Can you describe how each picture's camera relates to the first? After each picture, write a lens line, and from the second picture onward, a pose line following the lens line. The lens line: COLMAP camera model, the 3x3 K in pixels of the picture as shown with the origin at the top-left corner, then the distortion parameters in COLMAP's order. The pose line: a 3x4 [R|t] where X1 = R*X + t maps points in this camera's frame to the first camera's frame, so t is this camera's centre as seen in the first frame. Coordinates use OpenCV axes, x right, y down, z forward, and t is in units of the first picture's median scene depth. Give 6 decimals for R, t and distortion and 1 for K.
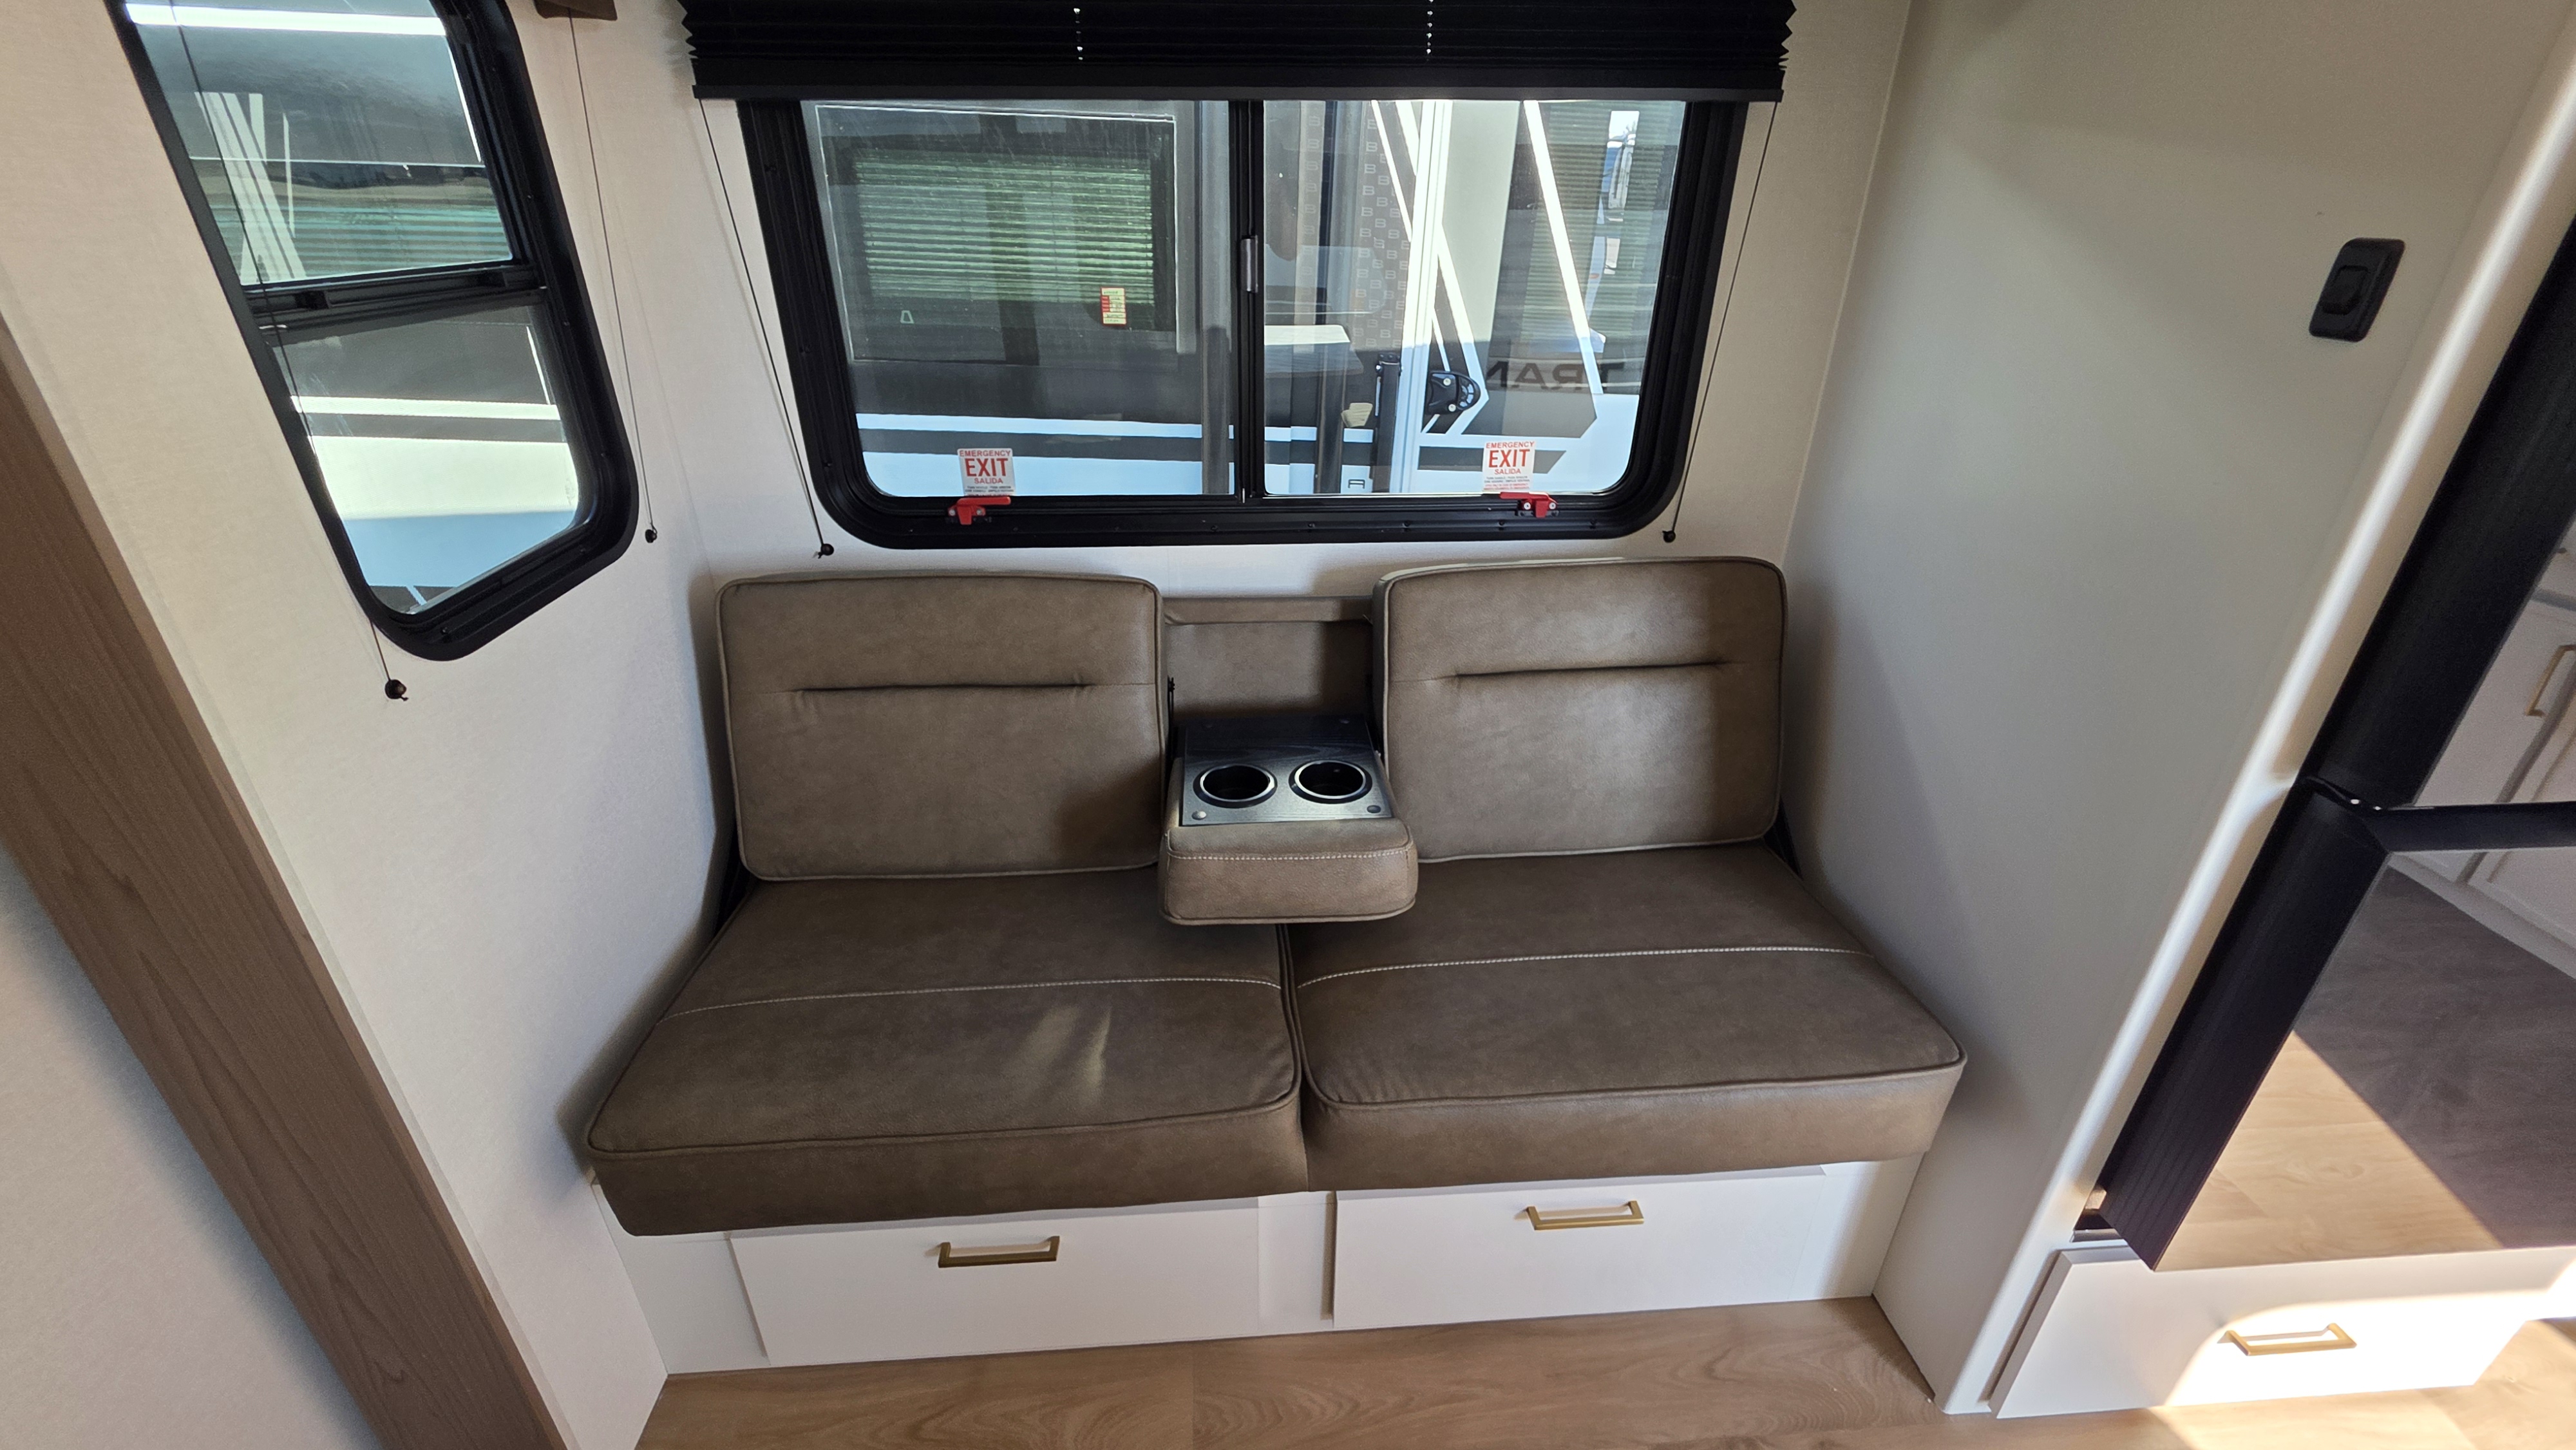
lens RADIAL K [[1040.9, 0, 1287.1], [0, 1040.9, 719.9], [0, 0, 1]] dist [0.003424, 0.000163]
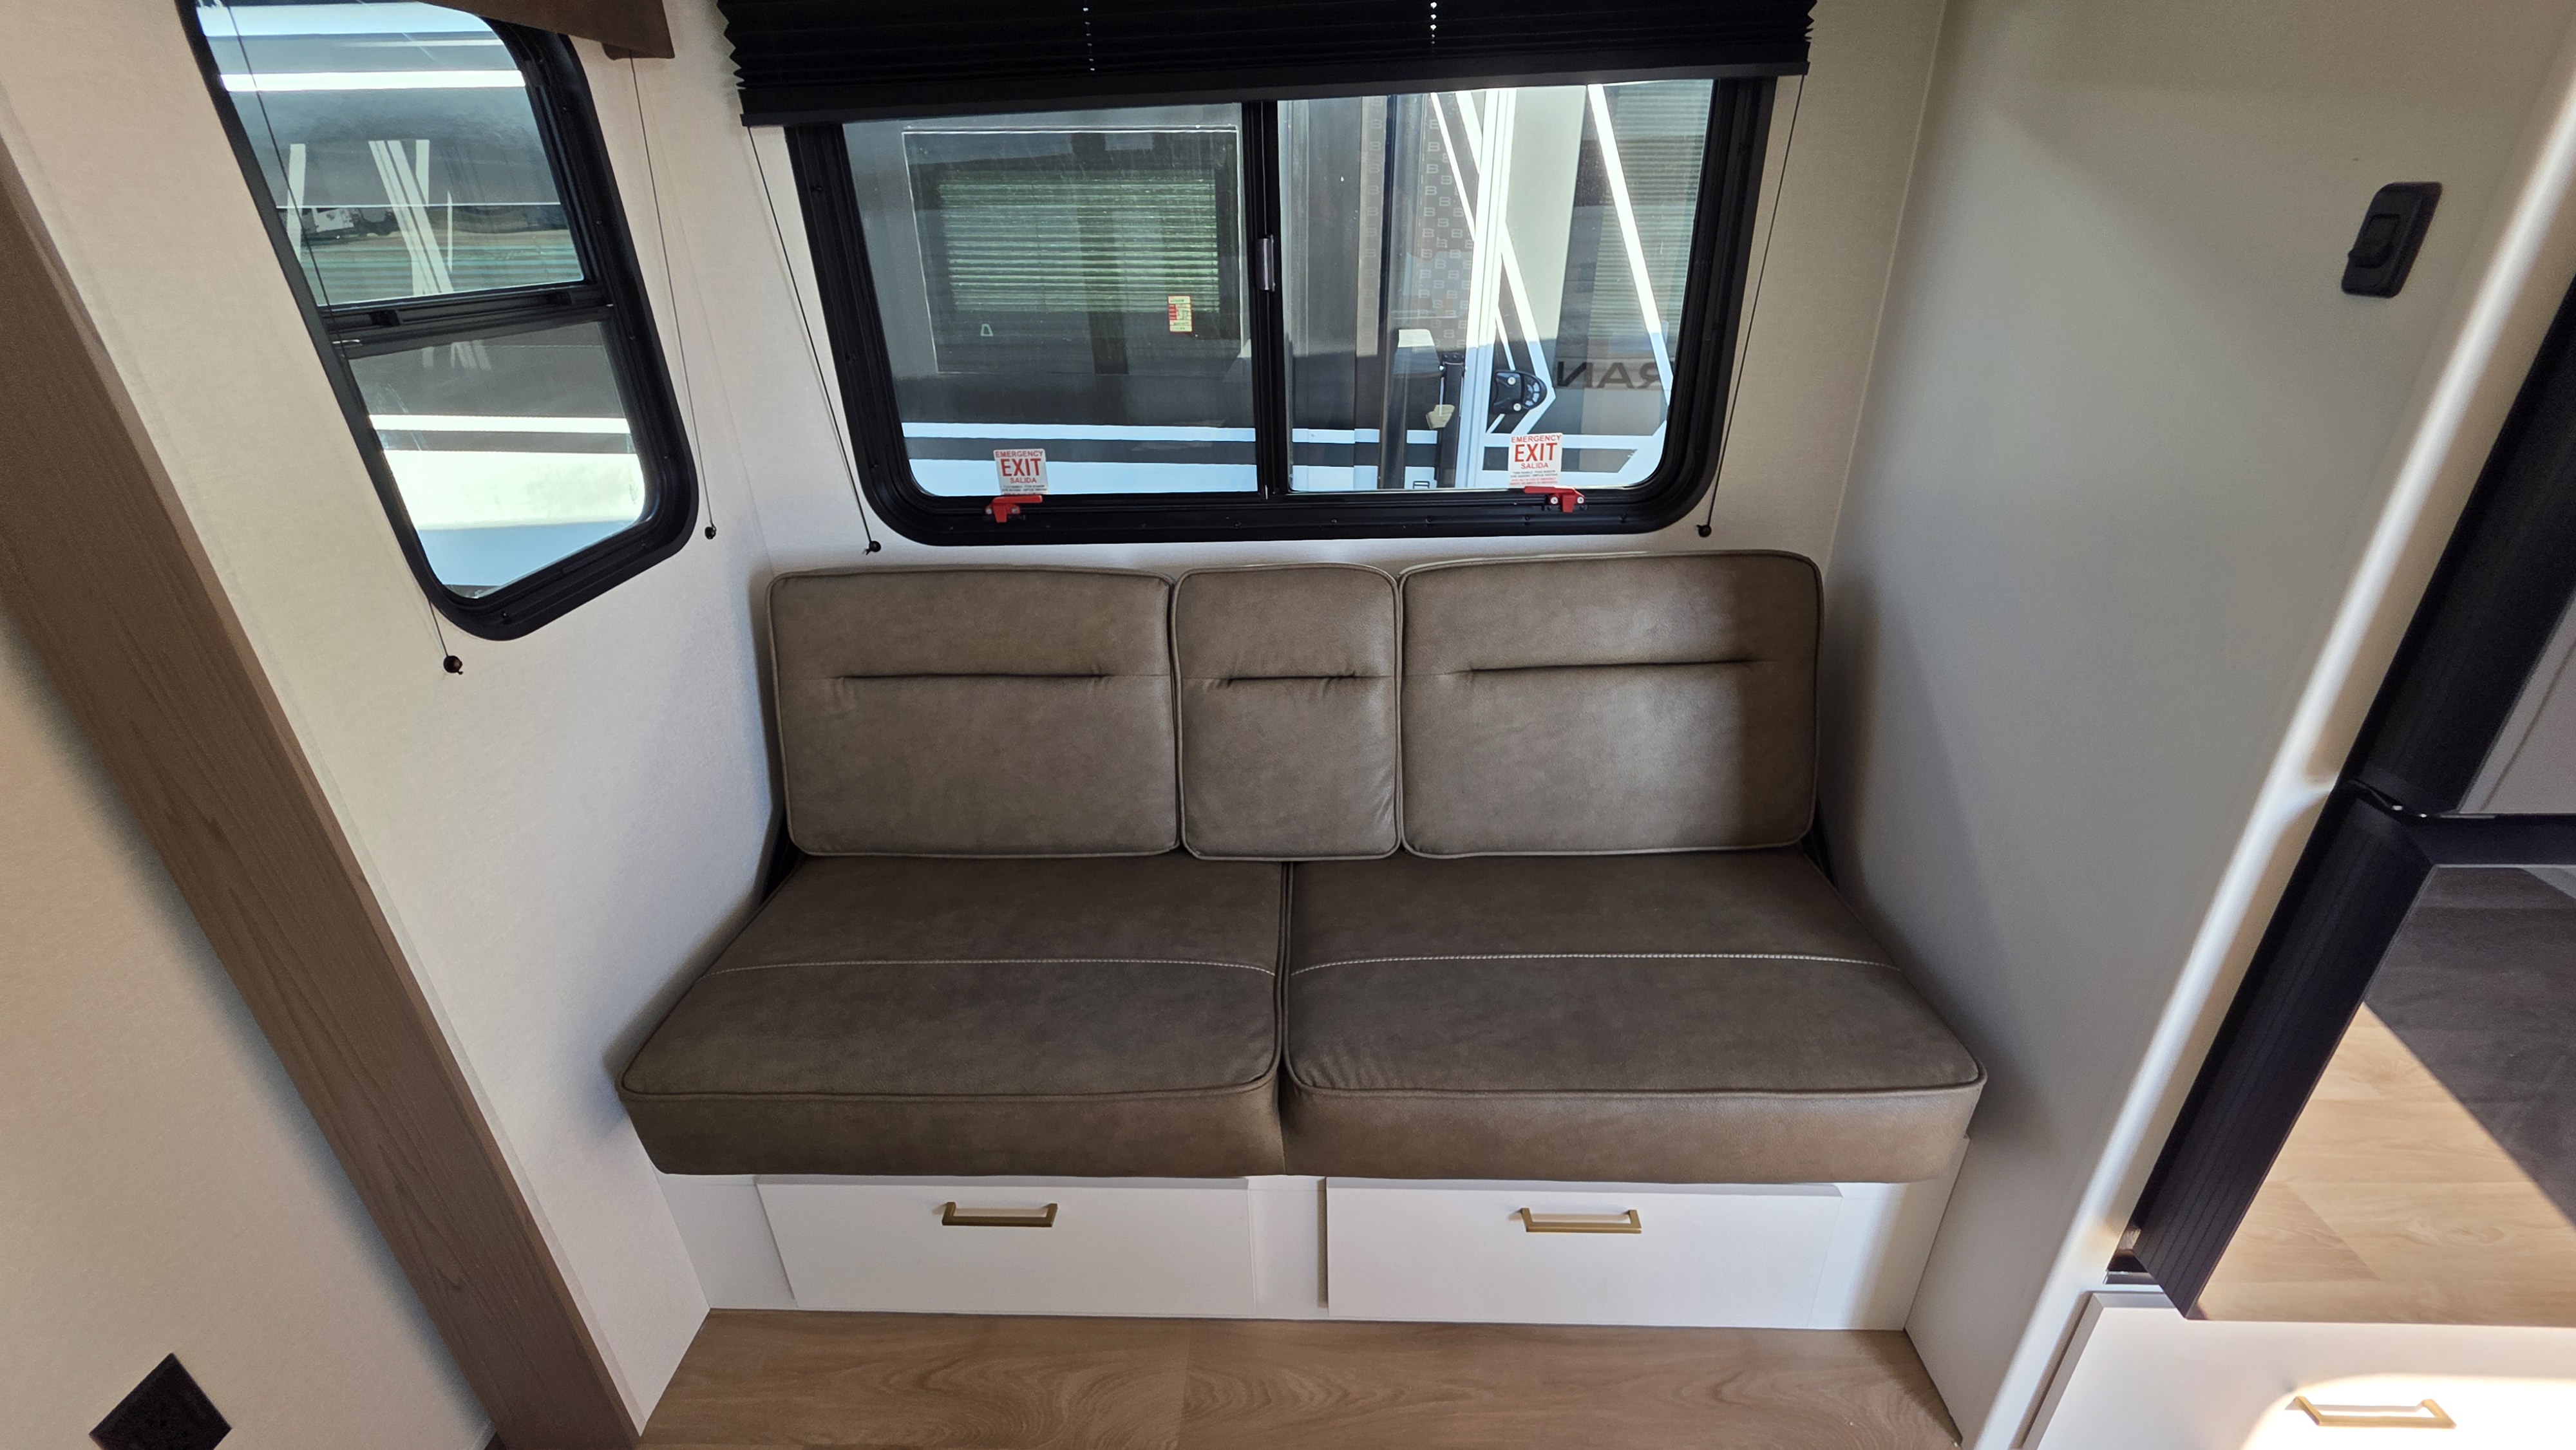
lens RADIAL K [[1034.9, 0, 1282.2], [0, 1034.9, 725.2], [0, 0, 1]] dist [0.002402, 0.000043]
pose [[0.993273, 0.016450, -0.114619, 0.107161], [-0.016830, 0.999856, -0.002348, 0.016145], [0.114564, 0.004261, 0.993407, -0.000921]]
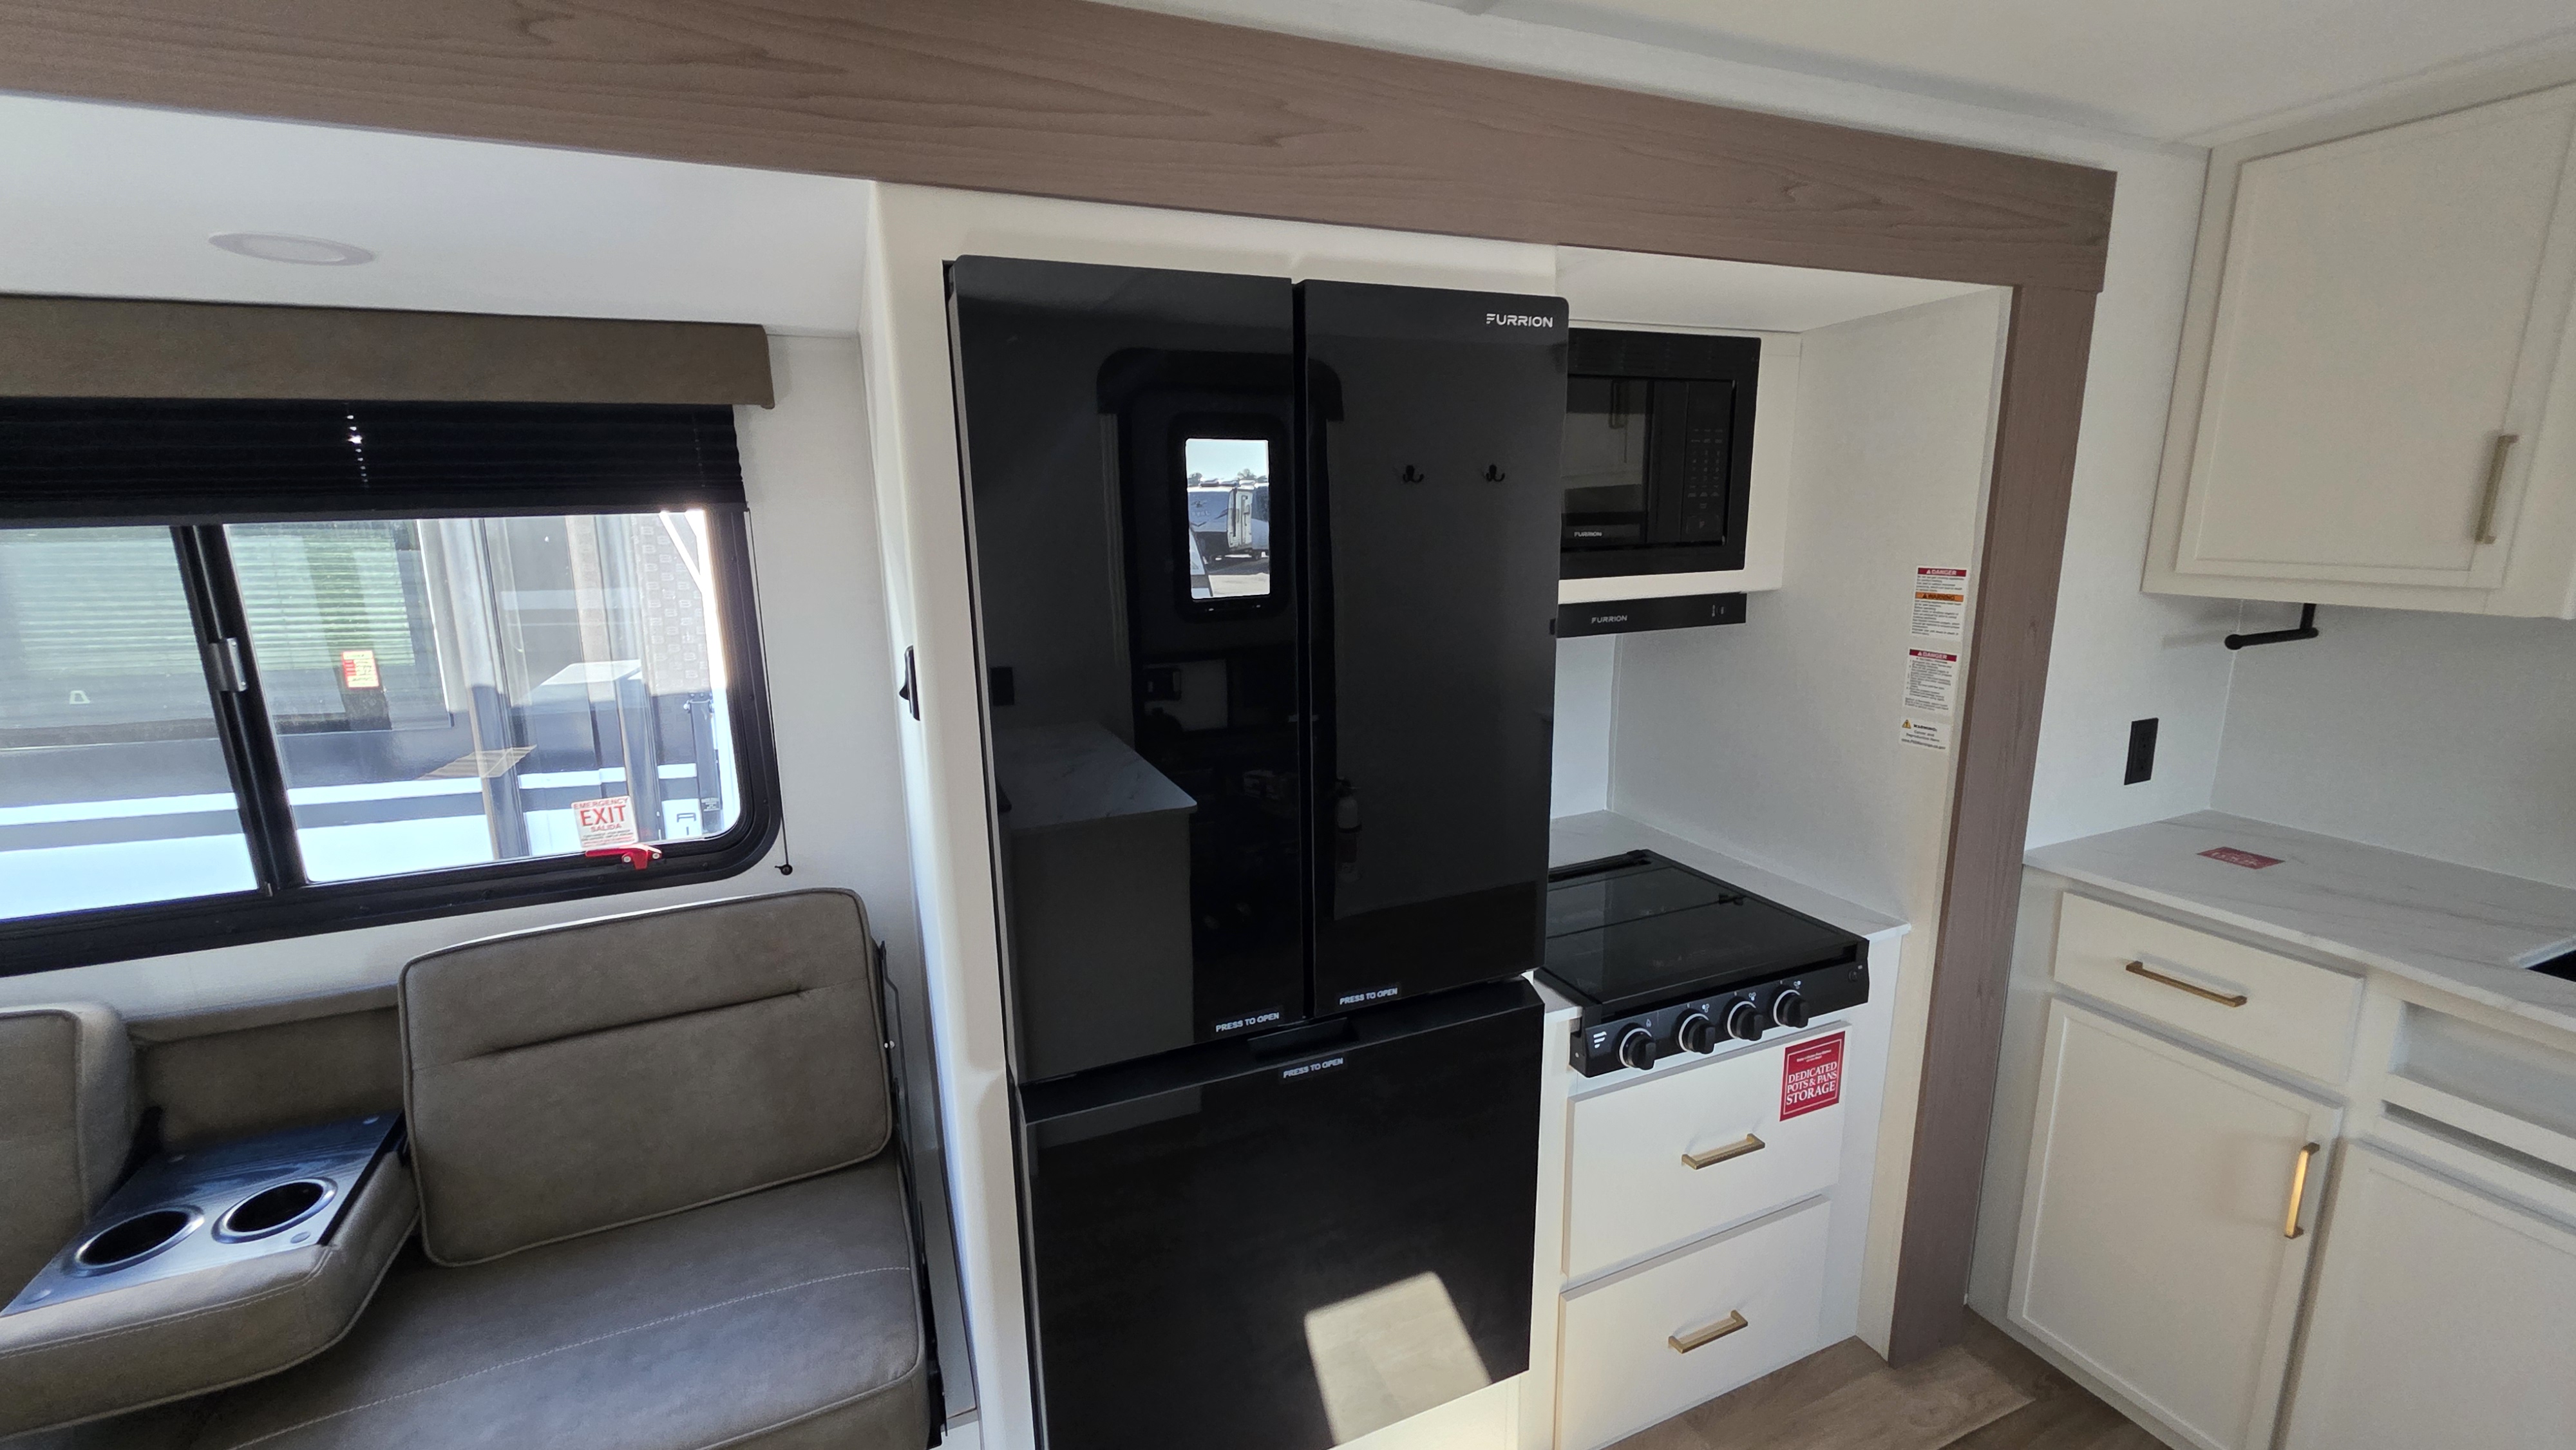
lens RADIAL K [[1036.8, 0, 1286.0], [0, 1036.8, 722.6], [0, 0, 1]] dist [-0.000341, 0.000049]
pose [[0.947469, -0.087995, 0.307506, 0.640457], [0.161429, 0.961536, -0.222235, -0.004077], [-0.276123, 0.260201, 0.925231, -0.189419]]
